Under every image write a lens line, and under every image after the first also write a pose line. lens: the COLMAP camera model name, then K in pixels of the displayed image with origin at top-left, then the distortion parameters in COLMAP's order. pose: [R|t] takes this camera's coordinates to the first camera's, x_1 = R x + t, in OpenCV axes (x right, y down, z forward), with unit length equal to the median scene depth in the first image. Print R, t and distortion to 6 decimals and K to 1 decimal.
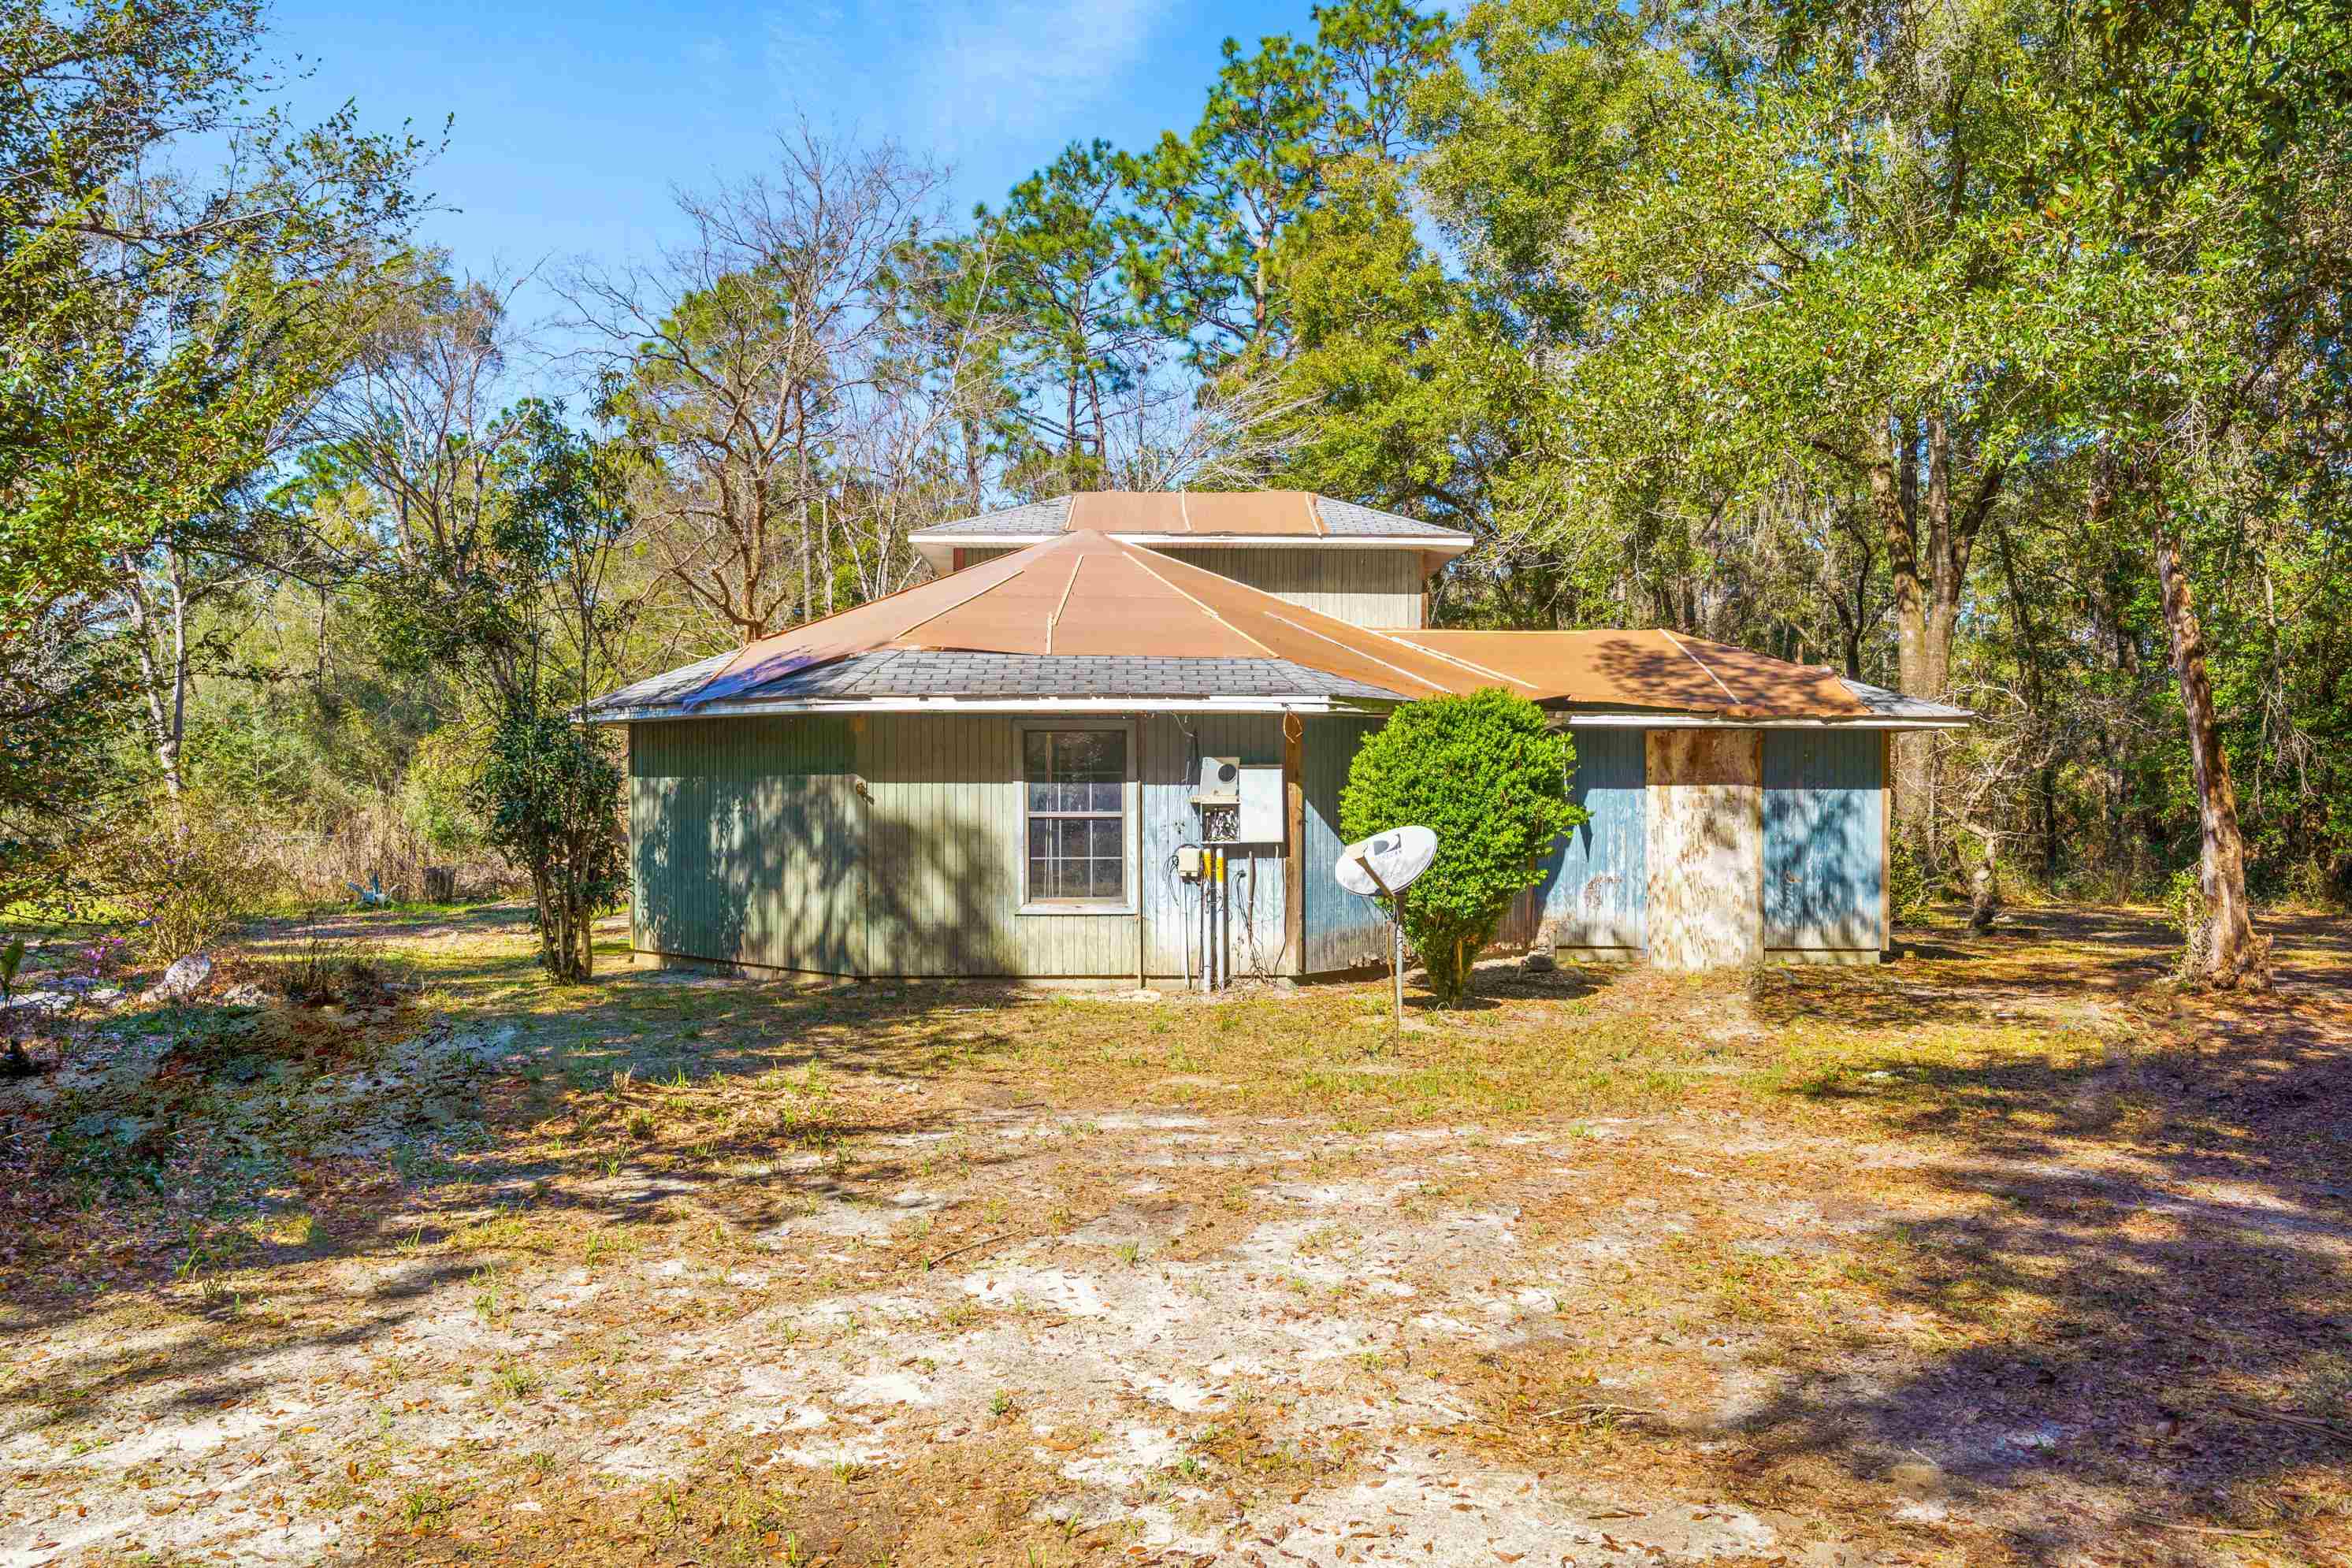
lens RADIAL K [[1790.8, 0, 1176.0], [0, 1790.8, 784.0], [0, 0, 1]] dist [0.007999, 0.002165]
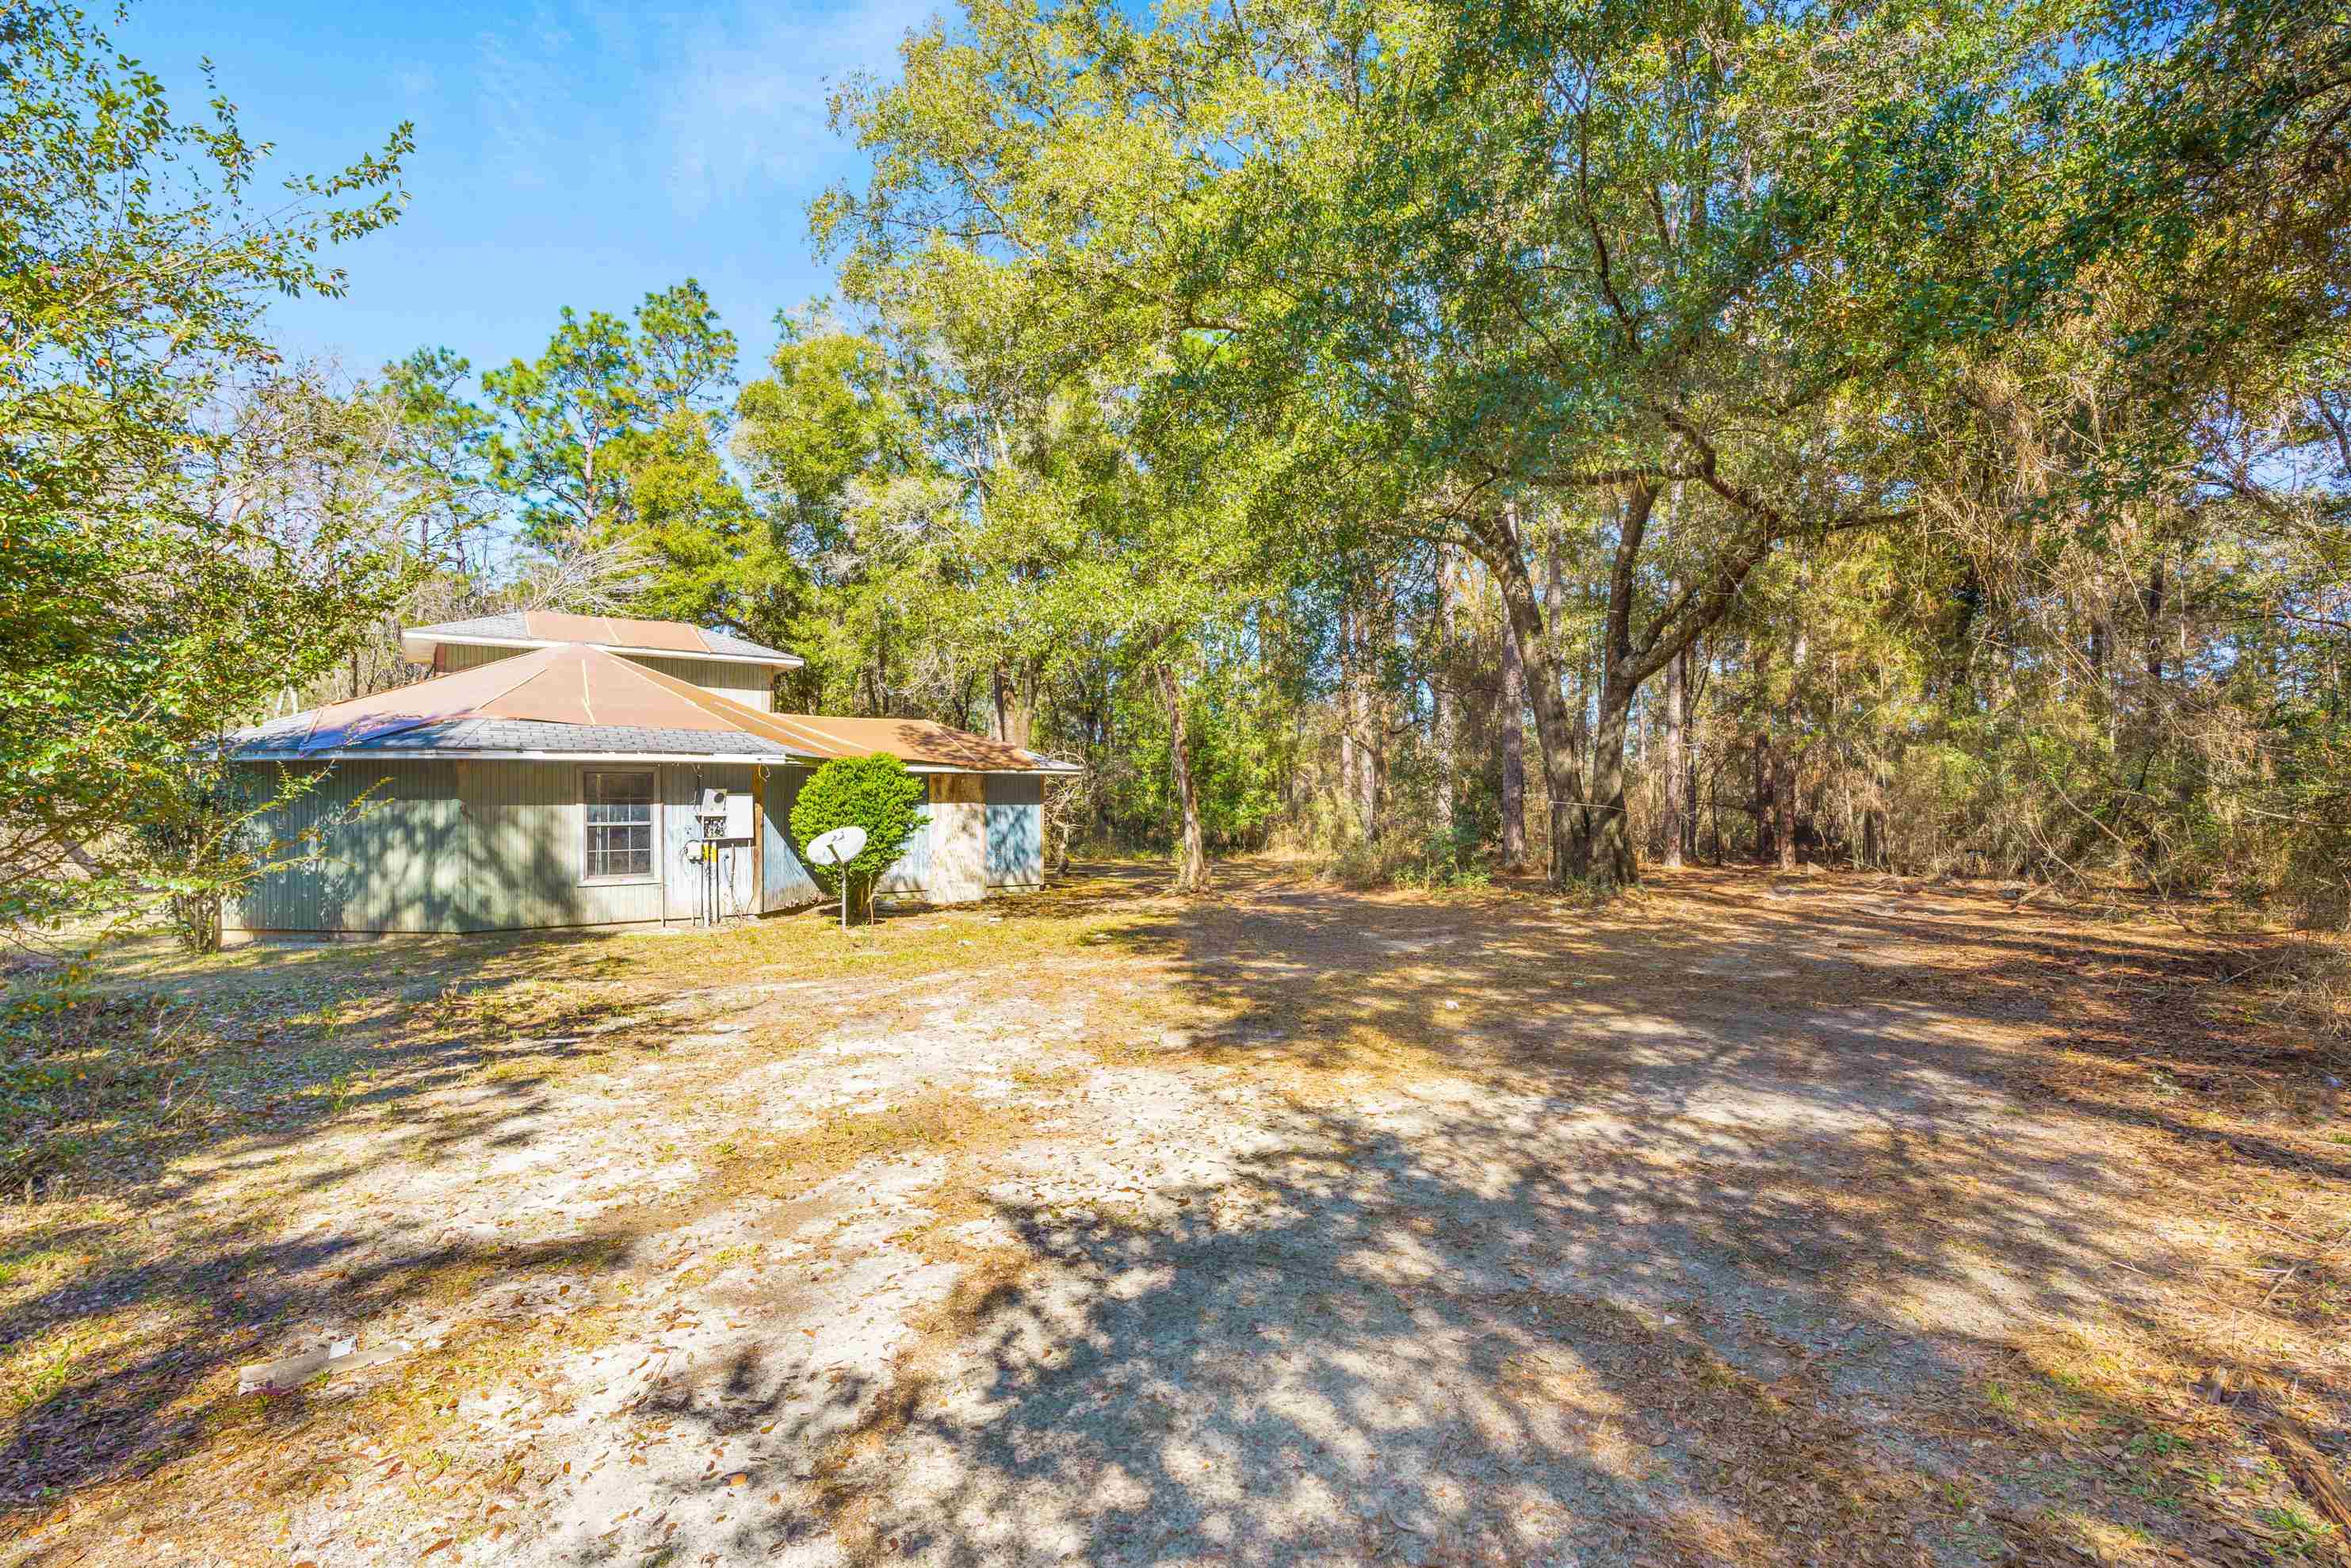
lens RADIAL K [[1064.1, 0, 1175.5], [0, 1064.1, 784.0], [0, 0, 1]] dist [-0.004063, -0.000456]
pose [[0.833312, 0.003935, 0.552788, -0.165866], [0.004150, 0.999902, -0.013374, -0.004096], [-0.552787, 0.013439, 0.833214, -0.090795]]
